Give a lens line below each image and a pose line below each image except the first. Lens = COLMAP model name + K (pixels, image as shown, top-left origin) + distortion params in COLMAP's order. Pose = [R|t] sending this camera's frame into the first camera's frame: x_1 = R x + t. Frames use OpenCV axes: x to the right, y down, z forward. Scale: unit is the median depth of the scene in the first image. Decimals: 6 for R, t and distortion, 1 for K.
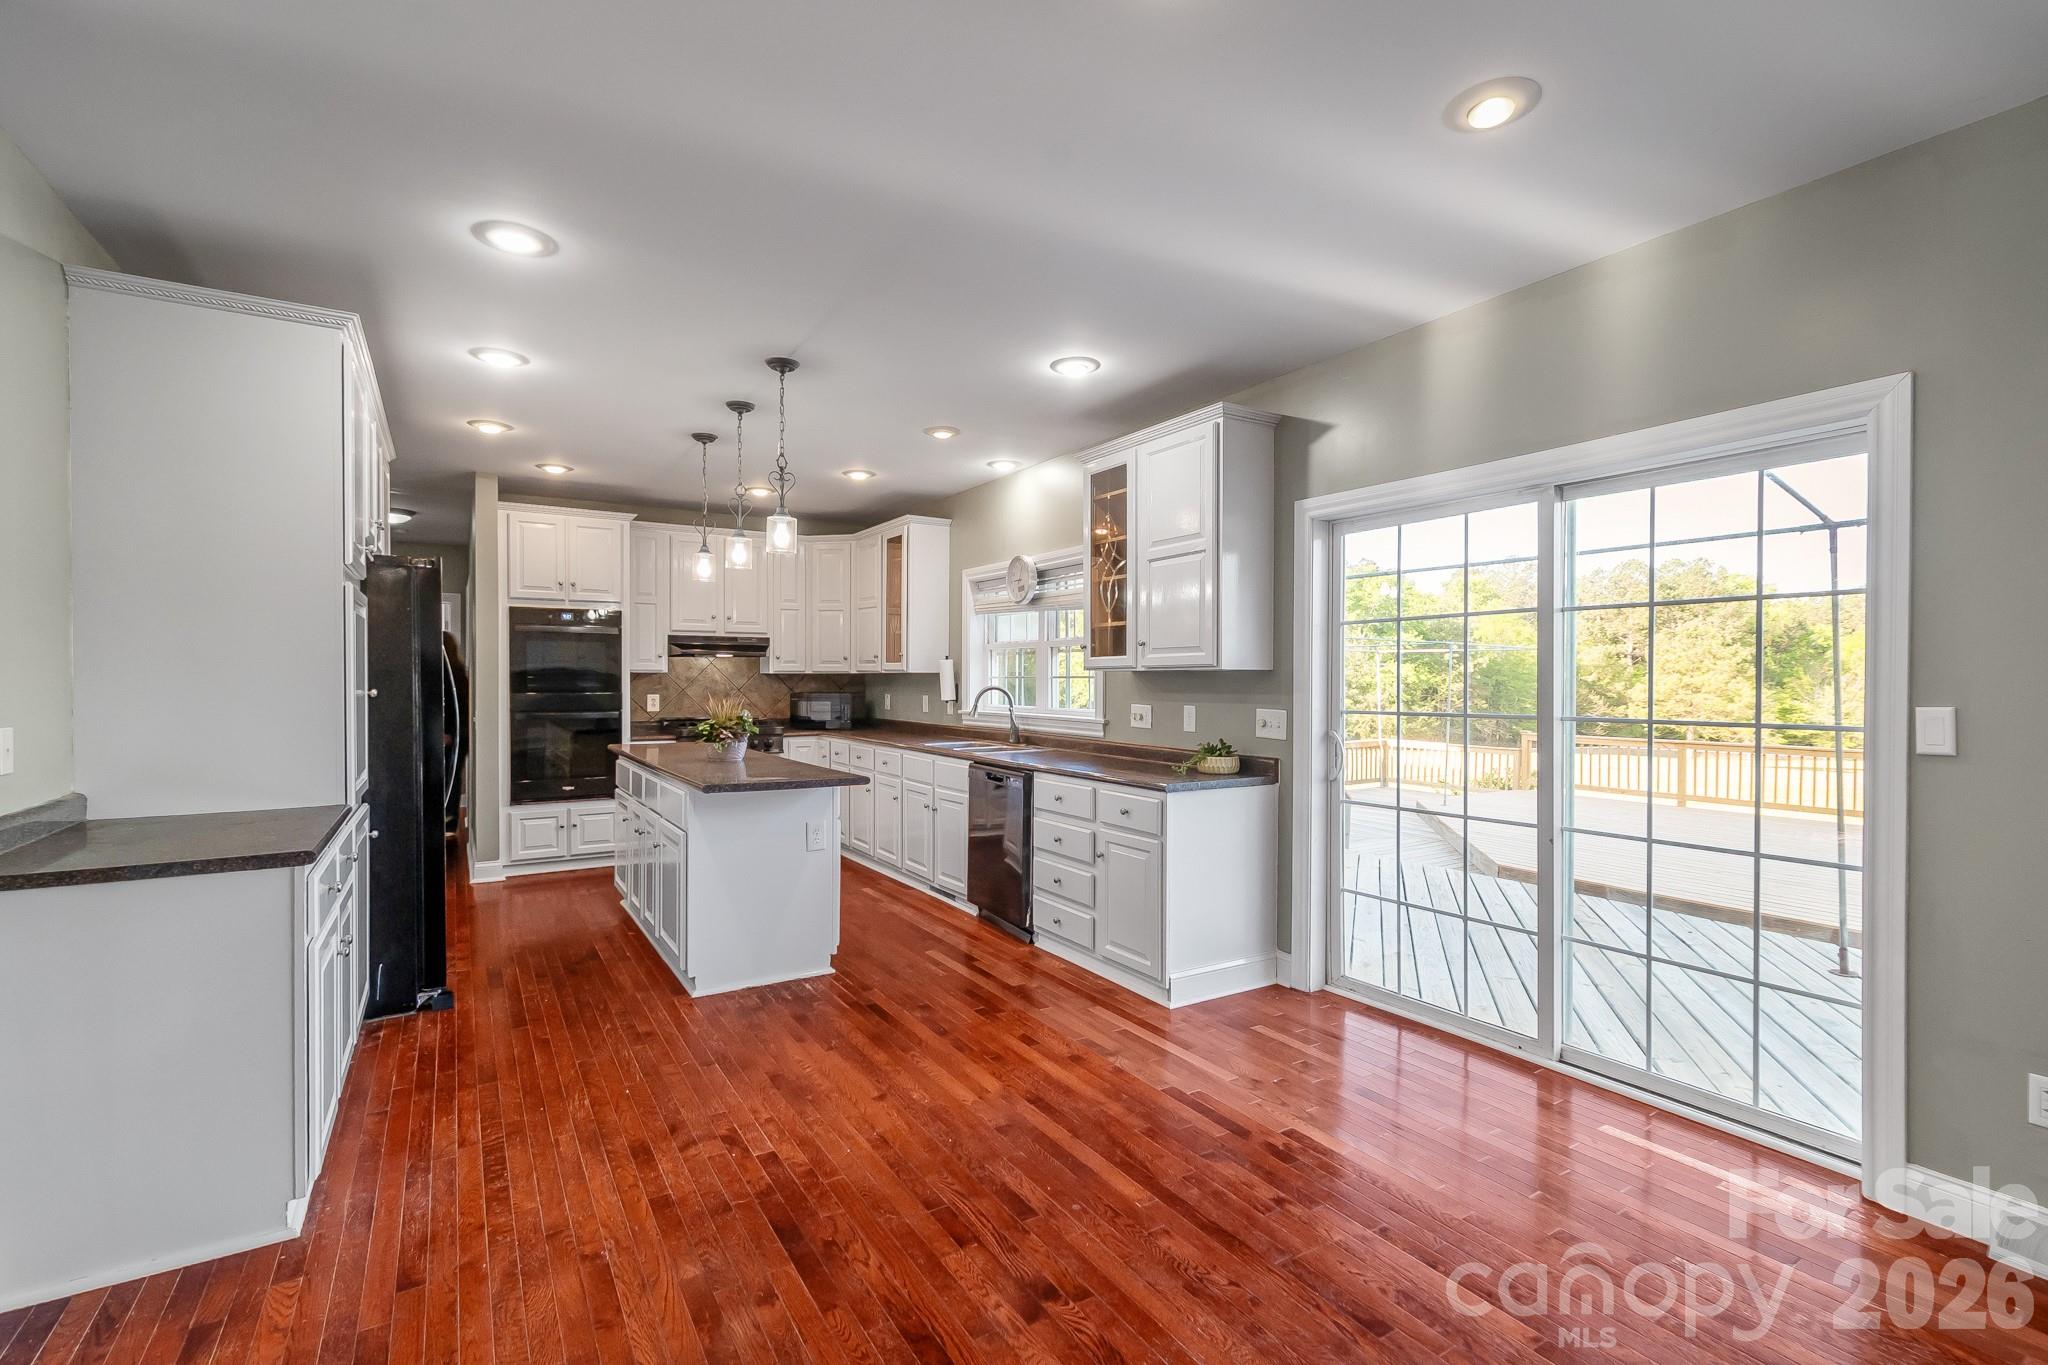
lens RADIAL K [[939.6, 0, 1050.1], [0, 939.6, 676.7], [0, 0, 1]] dist [0.003197, -0.006068]
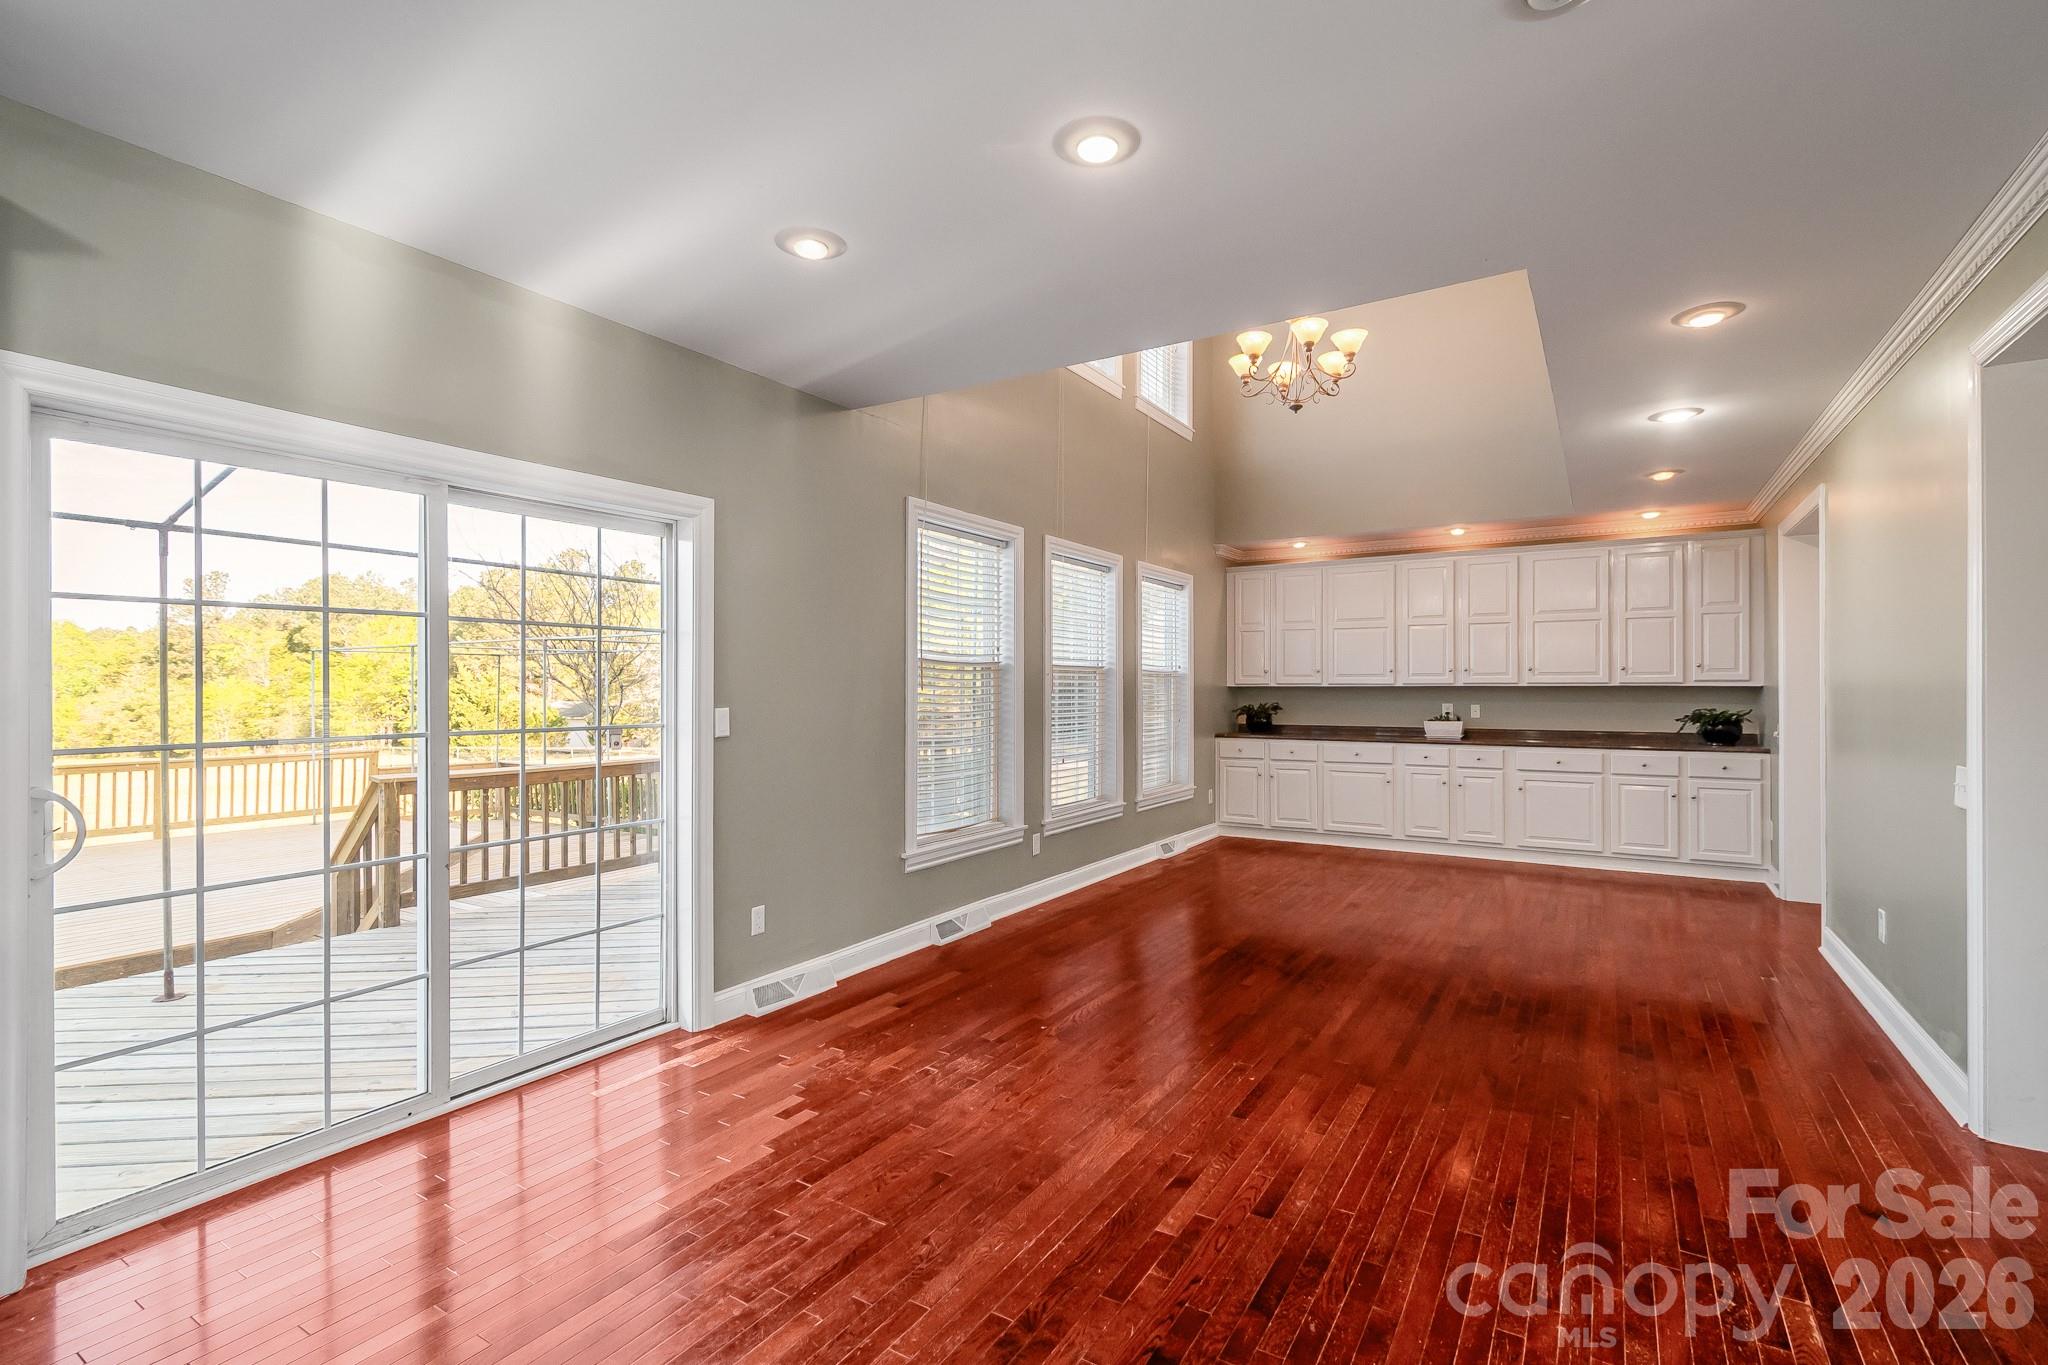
lens RADIAL K [[939.6, 0, 1003.6], [0, 939.6, 687.2], [0, 0, 1]] dist [0.003197, -0.006068]
pose [[-0.421202, 0.000070, 0.906967, -0.363800], [0.000104, 1.000000, -0.000028, -0.001140], [-0.906967, 0.000083, -0.421202, 0.598566]]
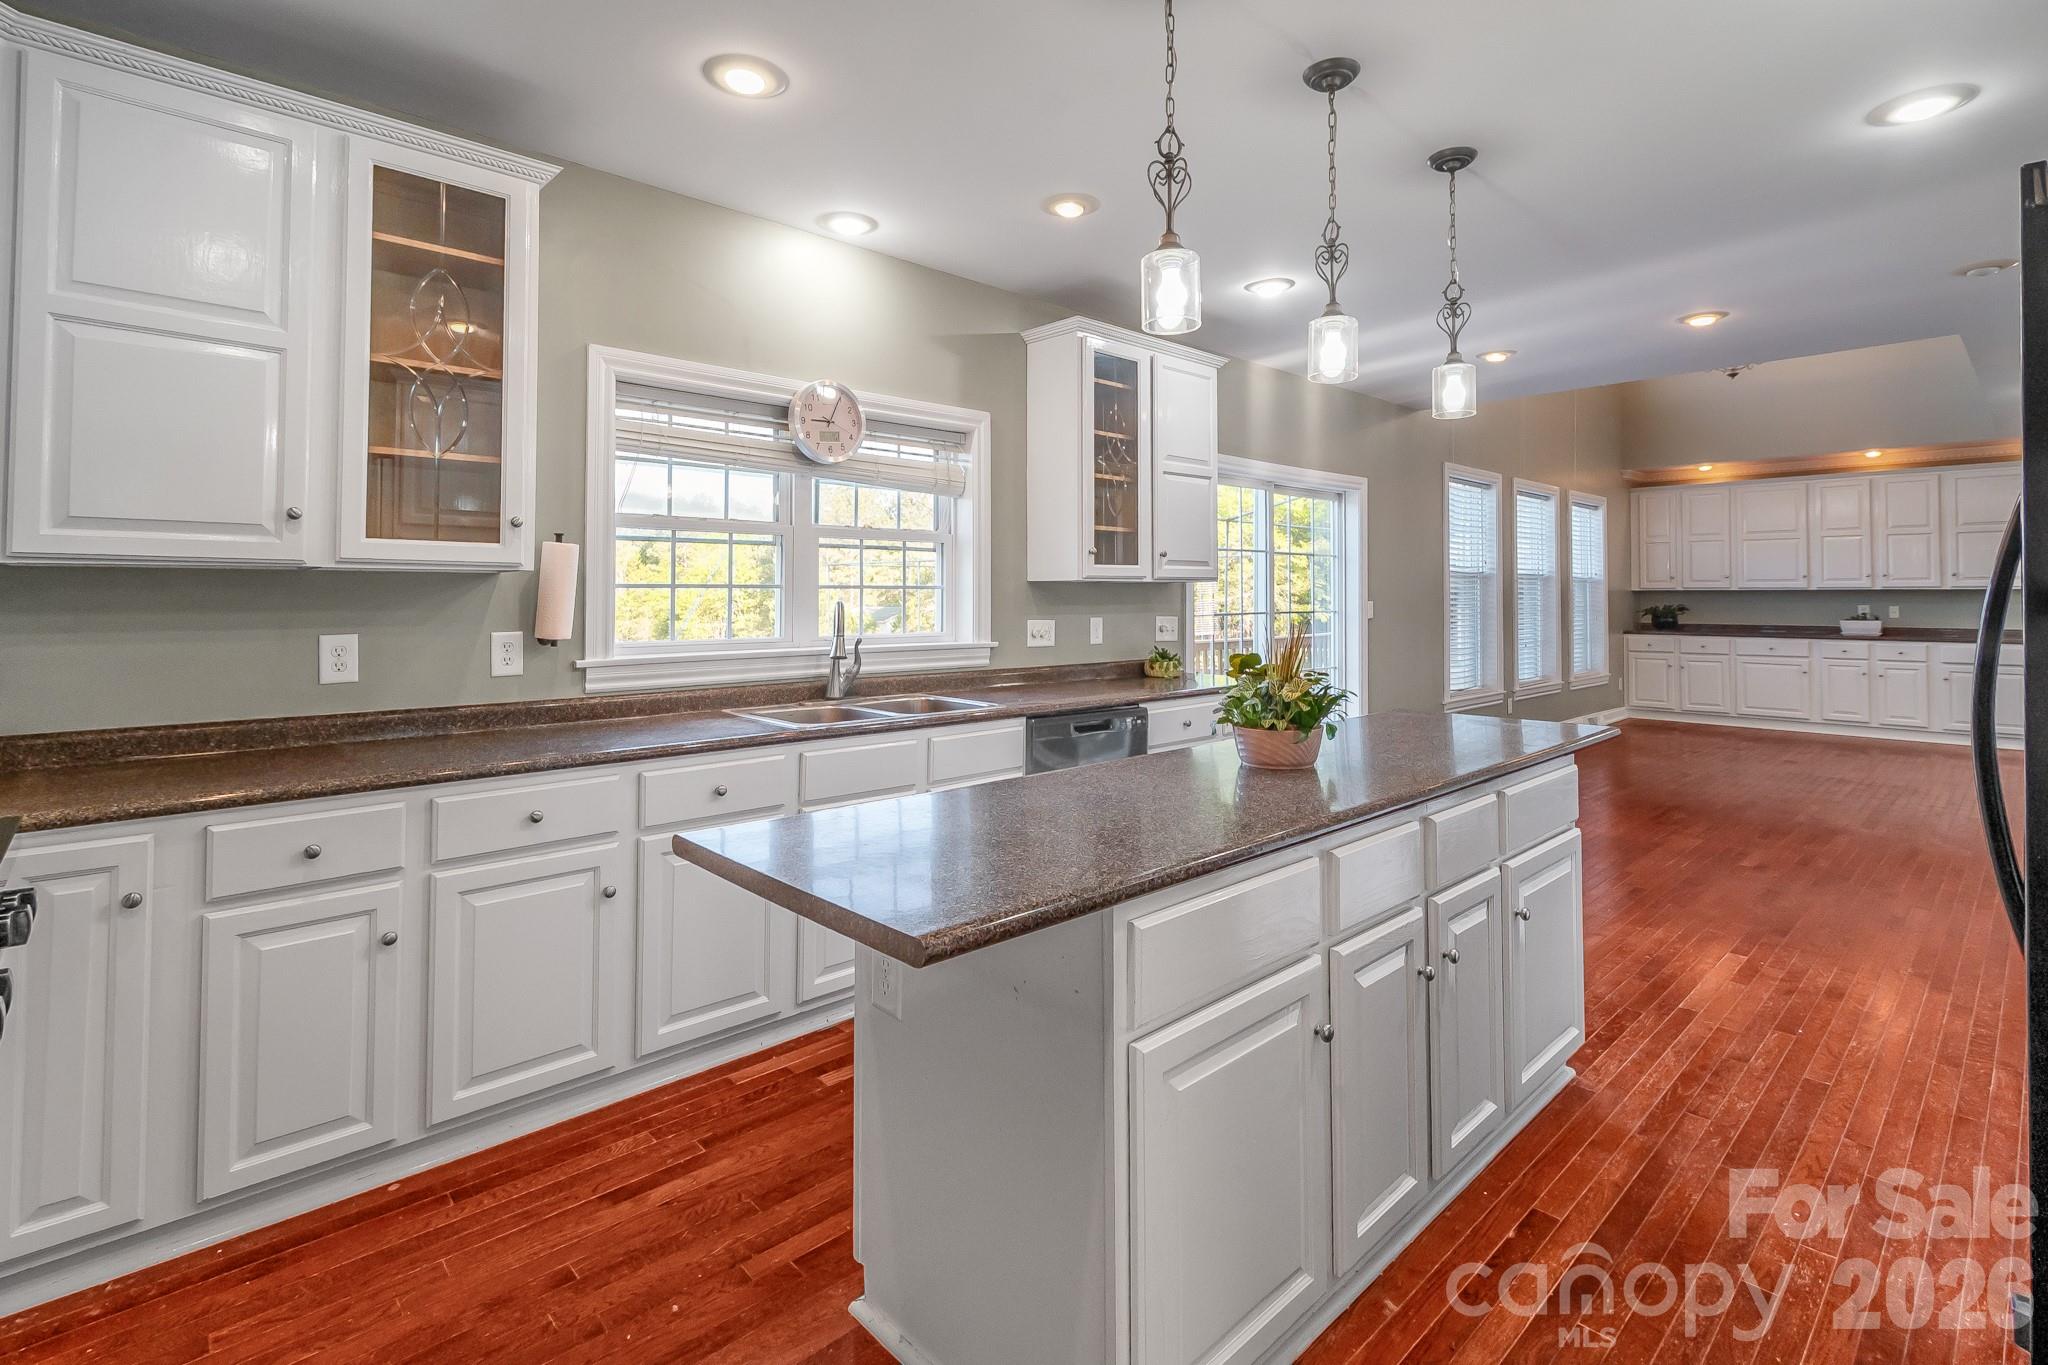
lens RADIAL K [[939.6, 0, 989.5], [0, 939.6, 577.8], [0, 0, 1]] dist [0.003197, -0.006068]
pose [[-0.153431, 0.016789, 0.988017, -0.793908], [-0.000285, 0.999855, -0.017035, 0.005792], [-0.988159, -0.002895, -0.153404, 1.233959]]
